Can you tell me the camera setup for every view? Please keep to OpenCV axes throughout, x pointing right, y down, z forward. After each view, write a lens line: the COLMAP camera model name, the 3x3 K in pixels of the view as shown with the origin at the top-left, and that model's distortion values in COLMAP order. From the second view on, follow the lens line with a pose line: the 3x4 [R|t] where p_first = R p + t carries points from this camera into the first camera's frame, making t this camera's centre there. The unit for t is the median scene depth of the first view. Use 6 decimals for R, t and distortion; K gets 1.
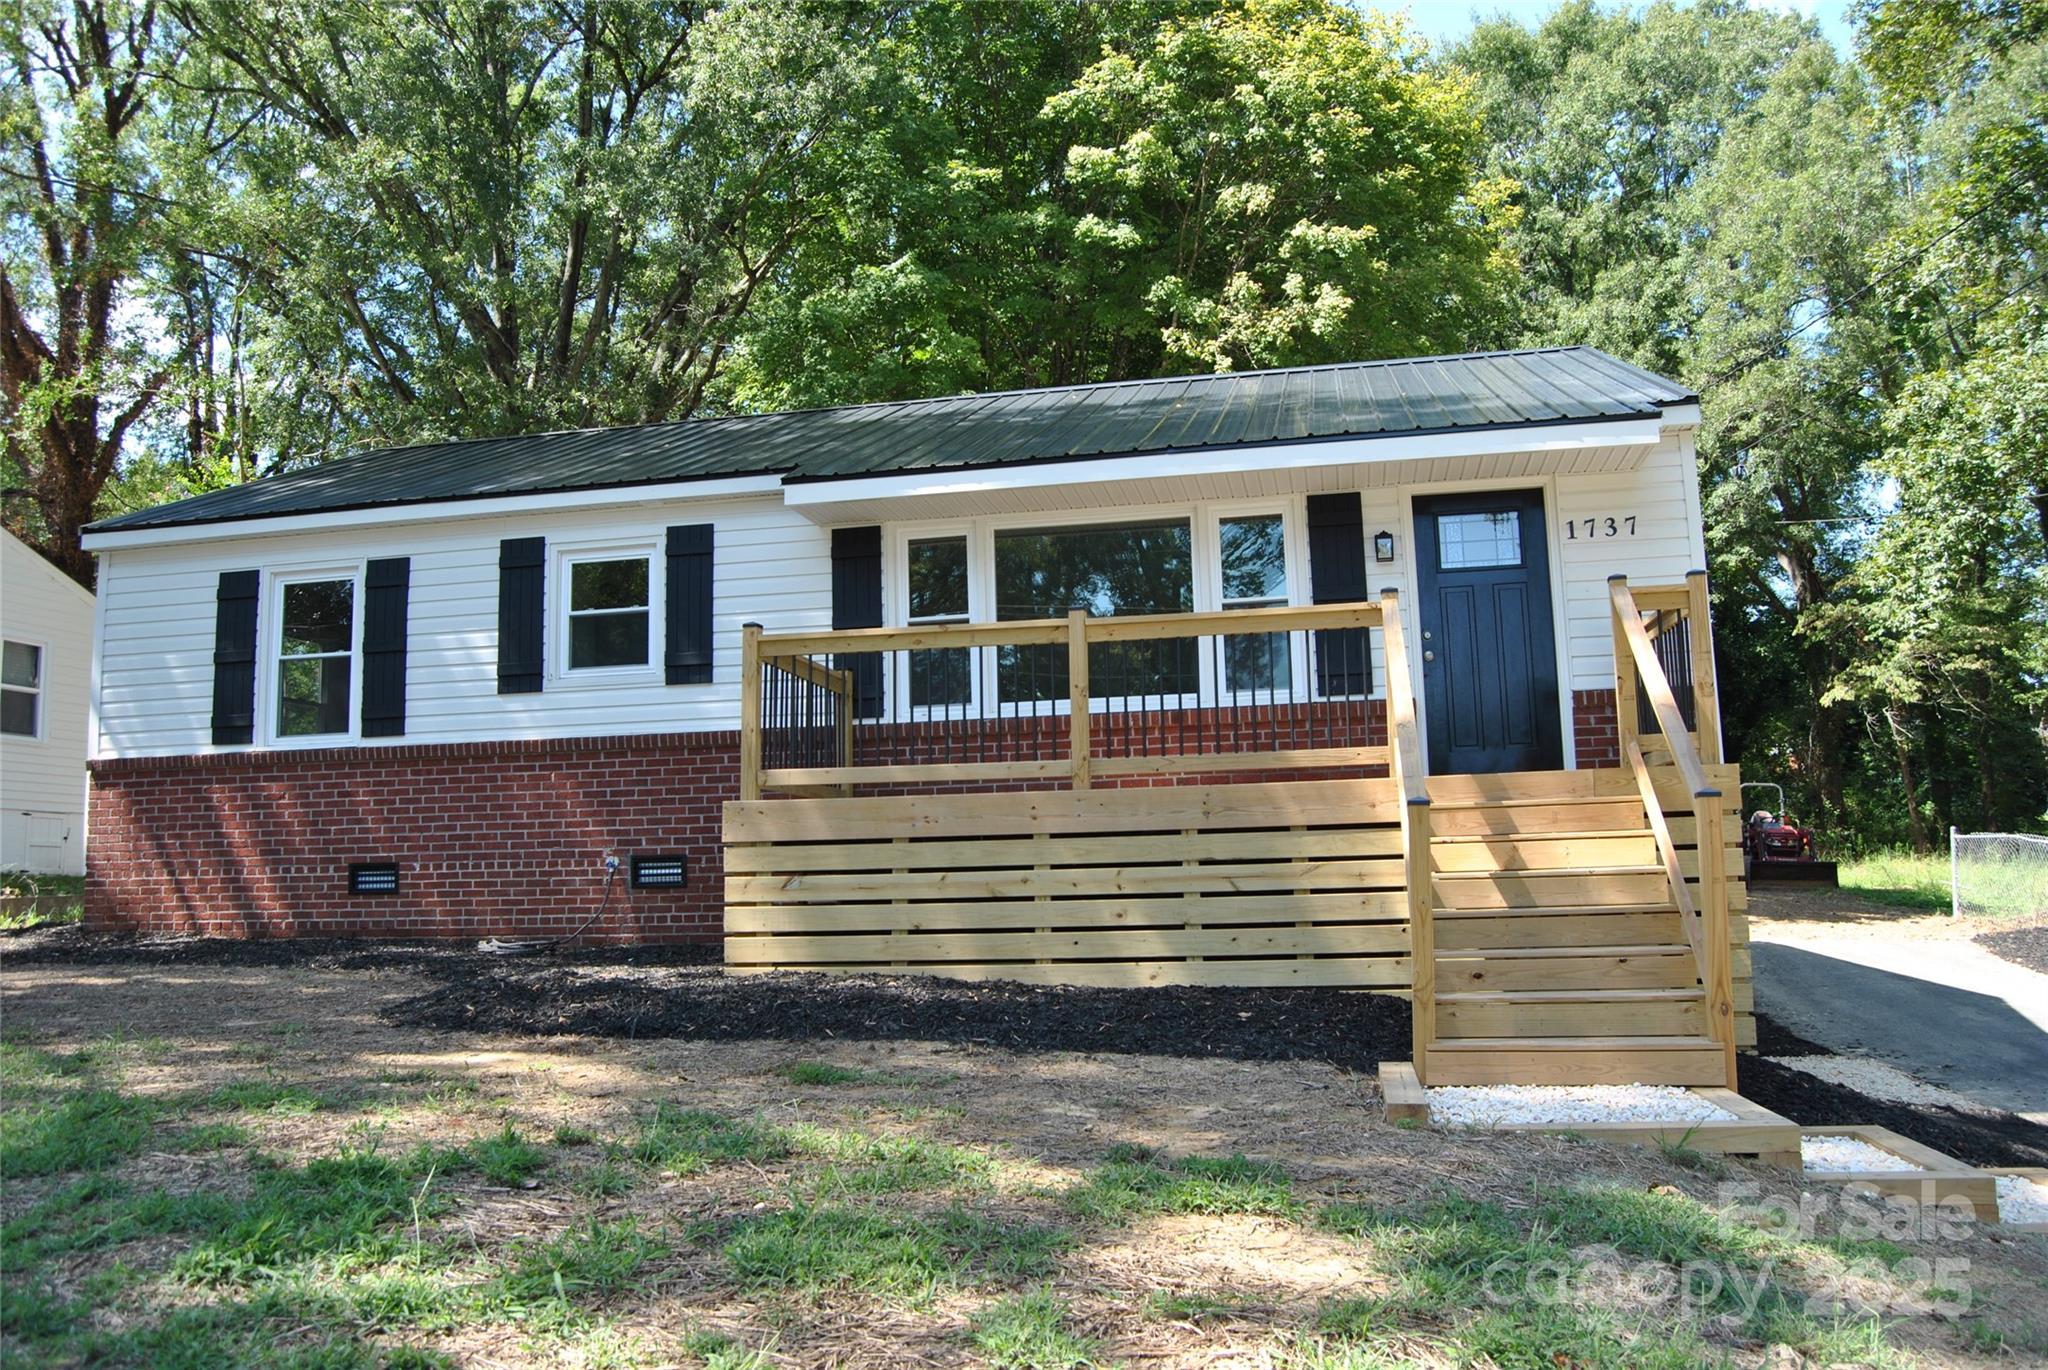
lens RADIAL K [[1580.6, 0, 1024.0], [0, 1580.6, 685.0], [0, 0, 1]] dist [-0.084106, 0.004609]
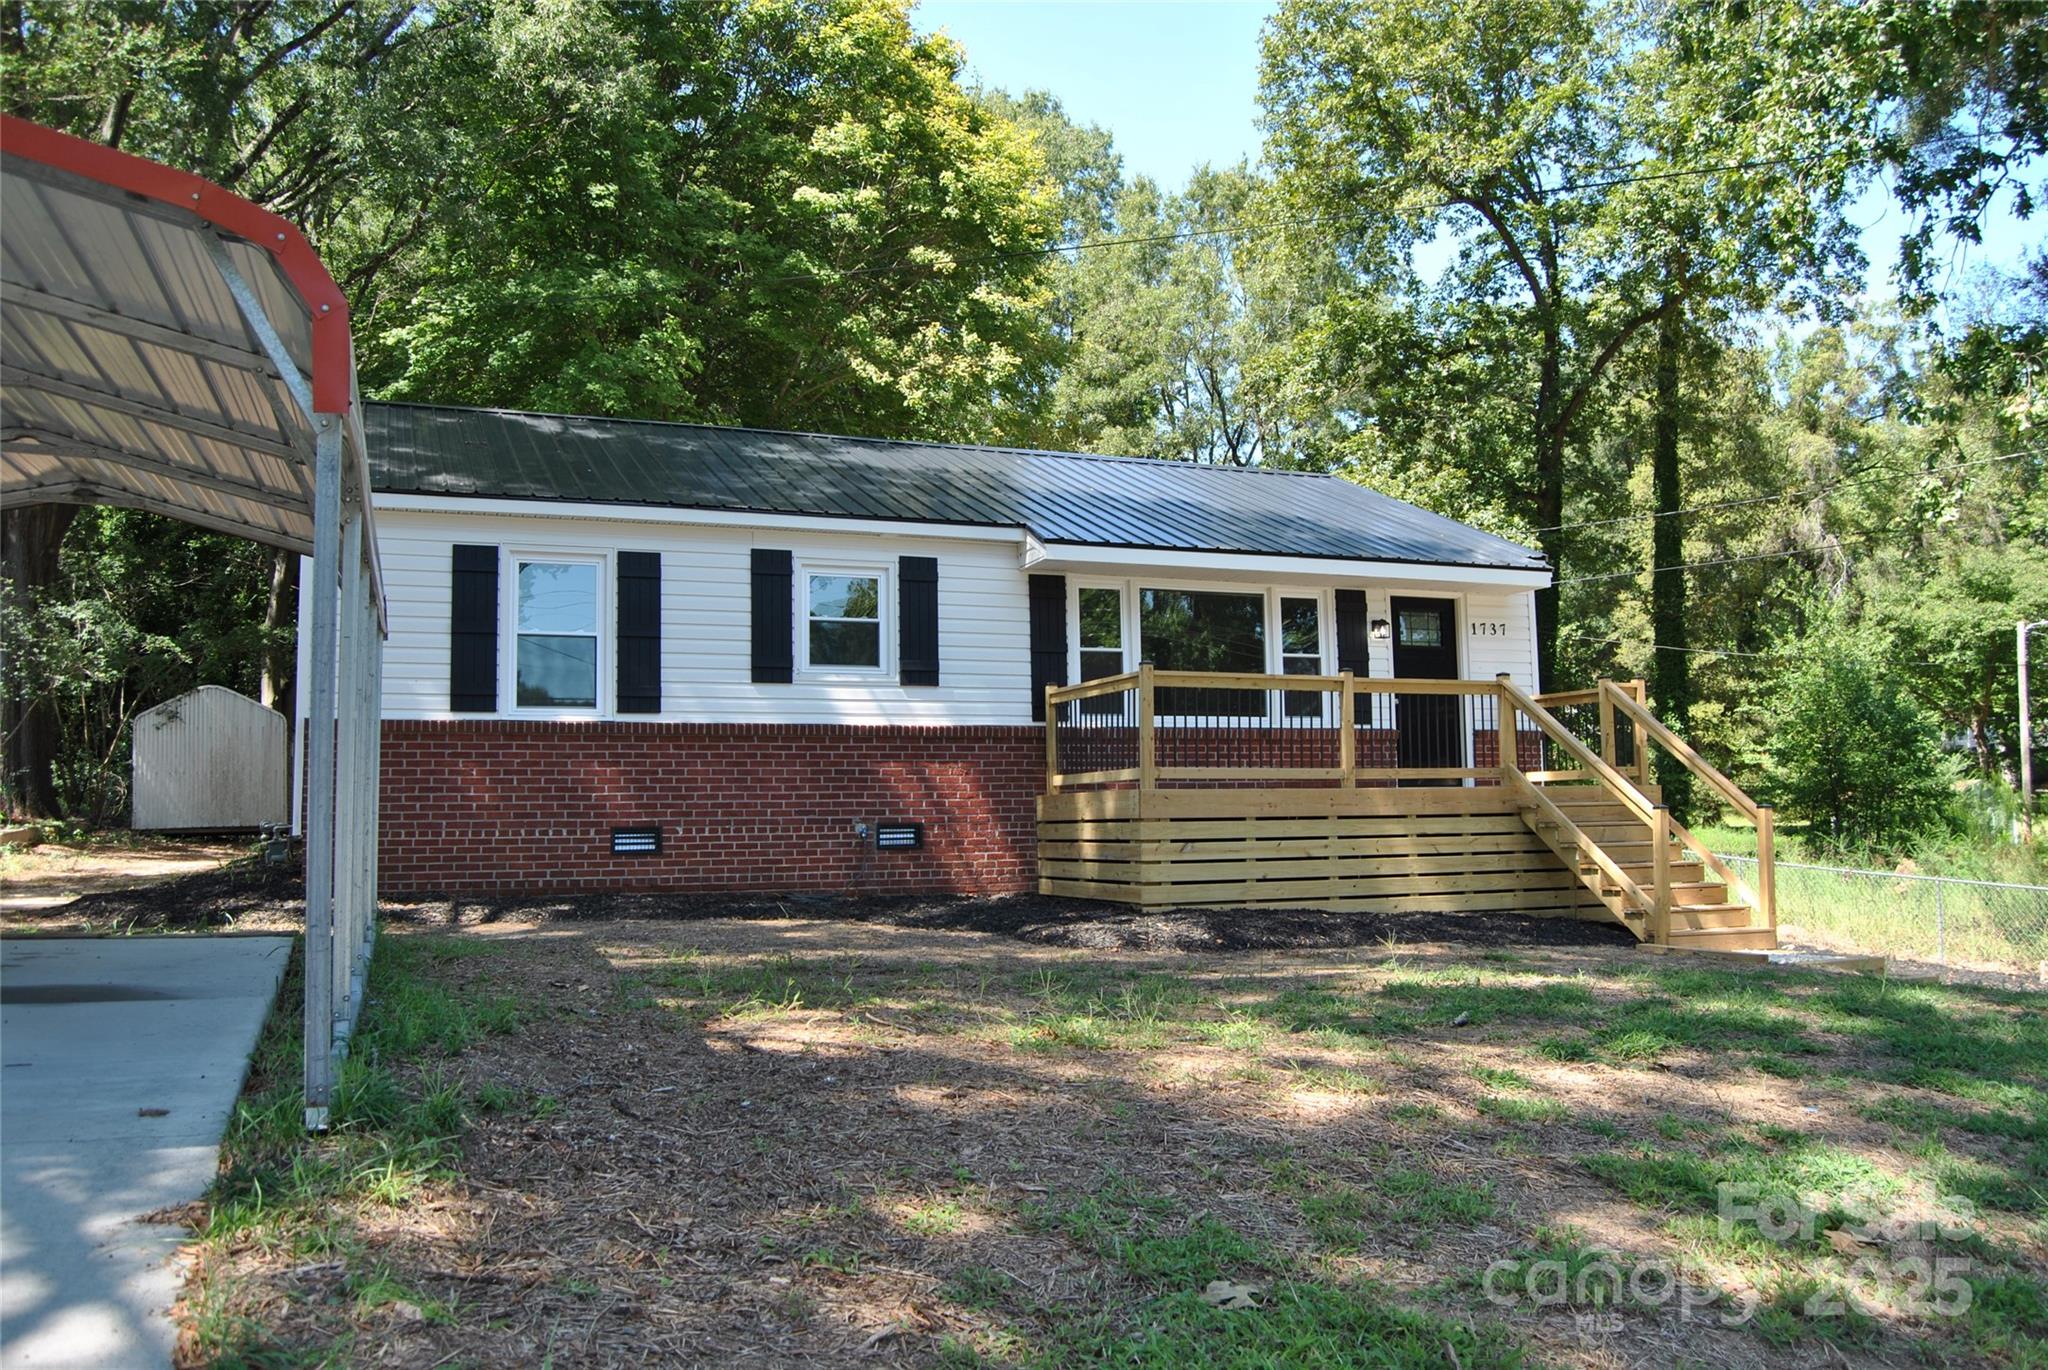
lens RADIAL K [[1608.6, 0, 1041.4], [0, 1608.6, 685.3], [0, 0, 1]] dist [-0.102626, 0.046089]
pose [[0.829430, 0.060582, 0.555316, -0.811456], [-0.076598, 0.997046, 0.005635, -0.015292], [-0.553334, -0.047210, 0.831621, -0.106865]]
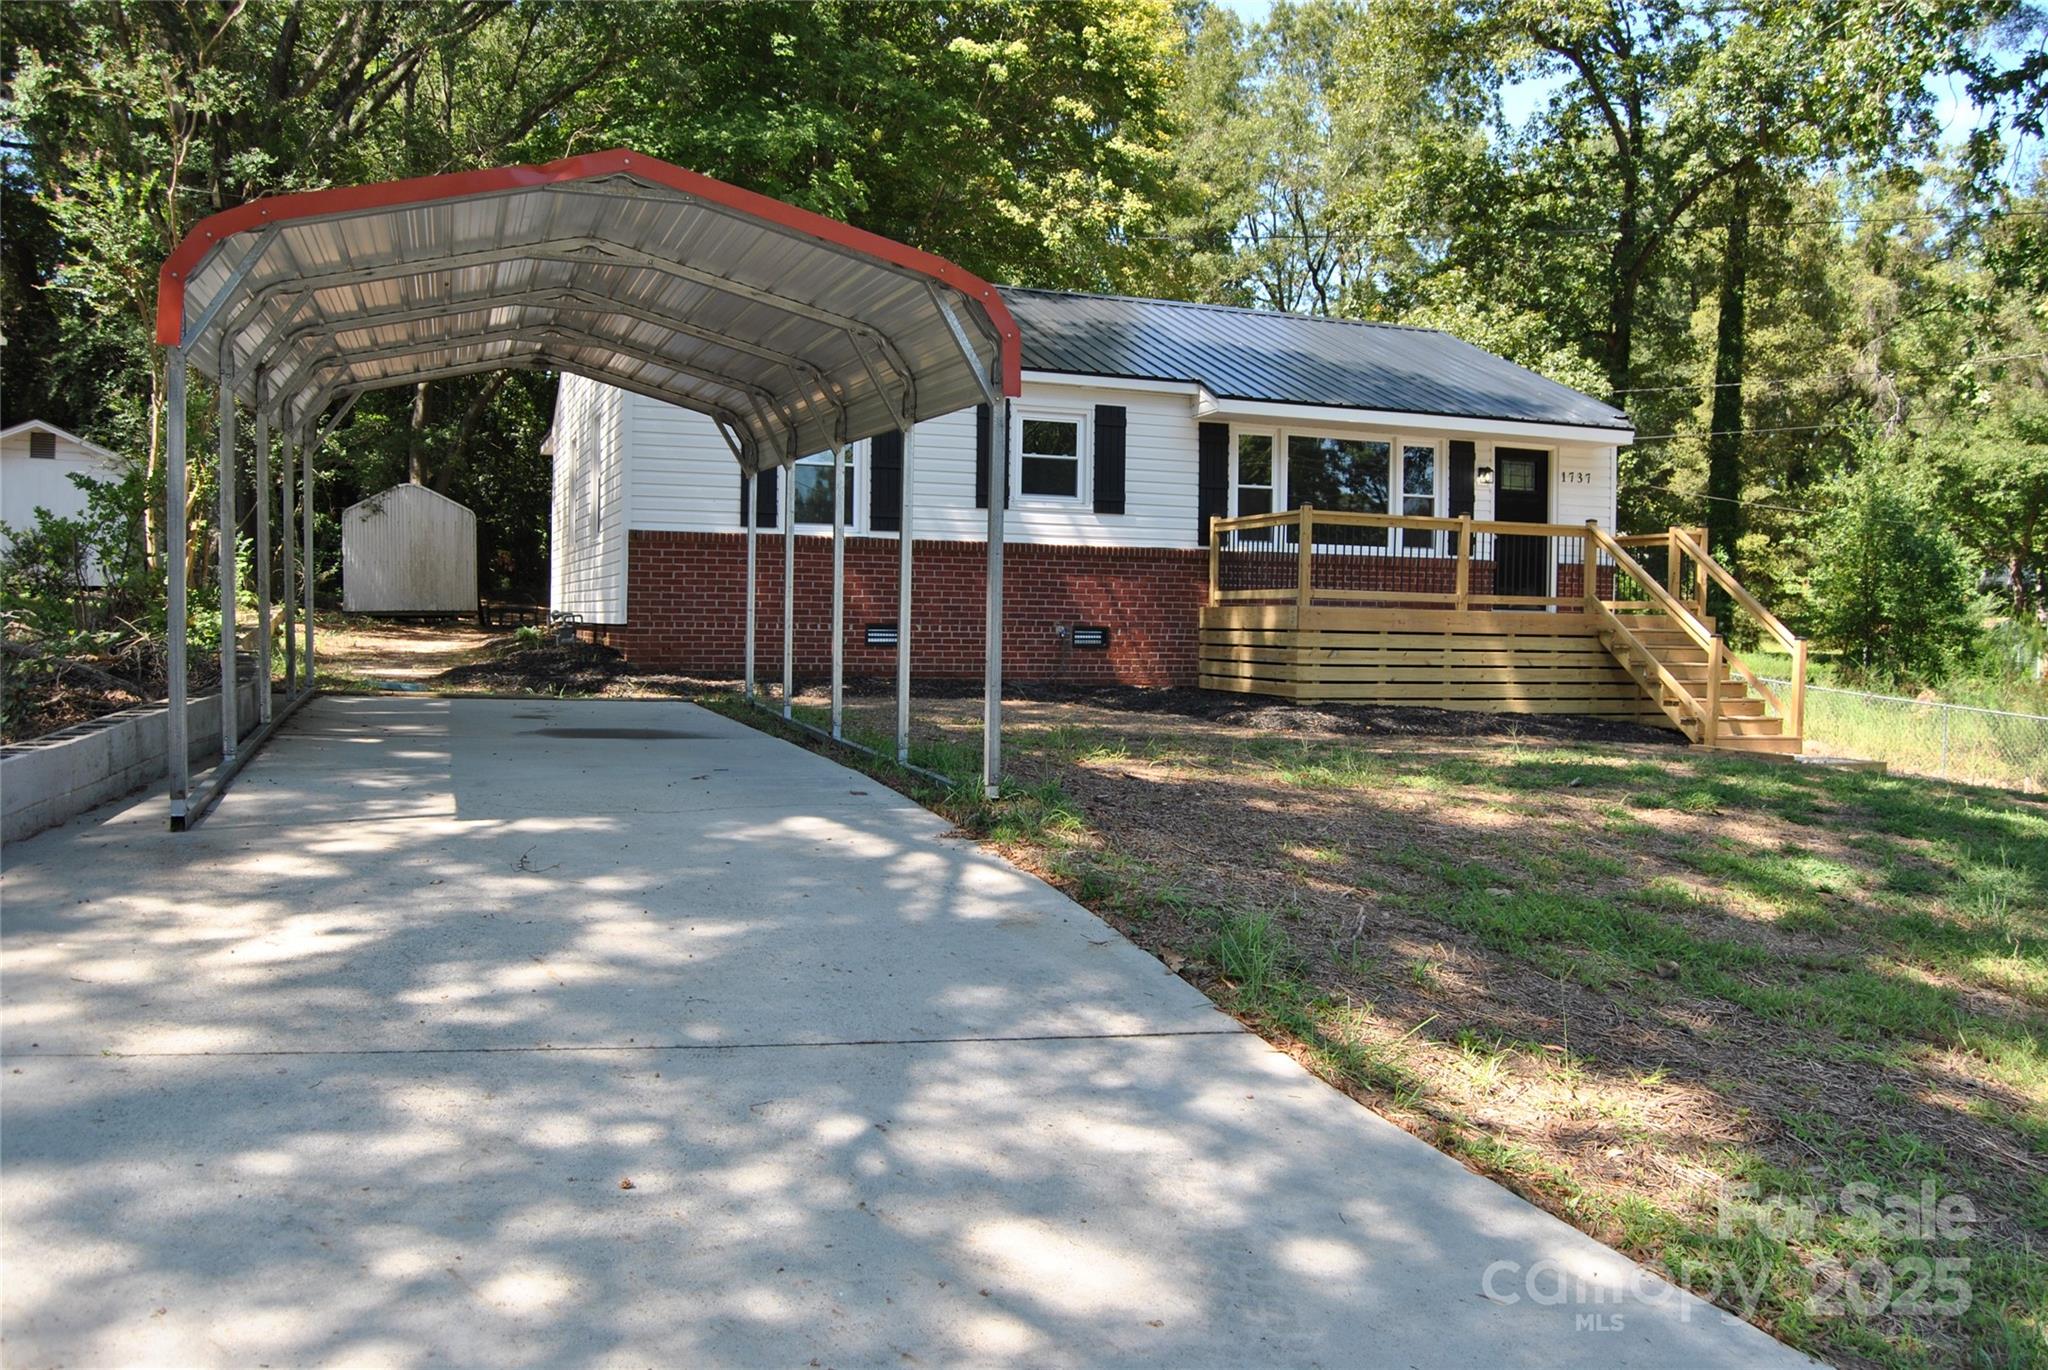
lens RADIAL K [[1608.6, 0, 1041.4], [0, 1608.6, 685.3], [0, 0, 1]] dist [-0.102626, 0.046089]
pose [[0.839777, 0.018183, 0.542626, -1.062167], [-0.106330, 0.985593, 0.131532, -0.033178], [-0.532417, -0.168155, 0.829612, -0.259387]]
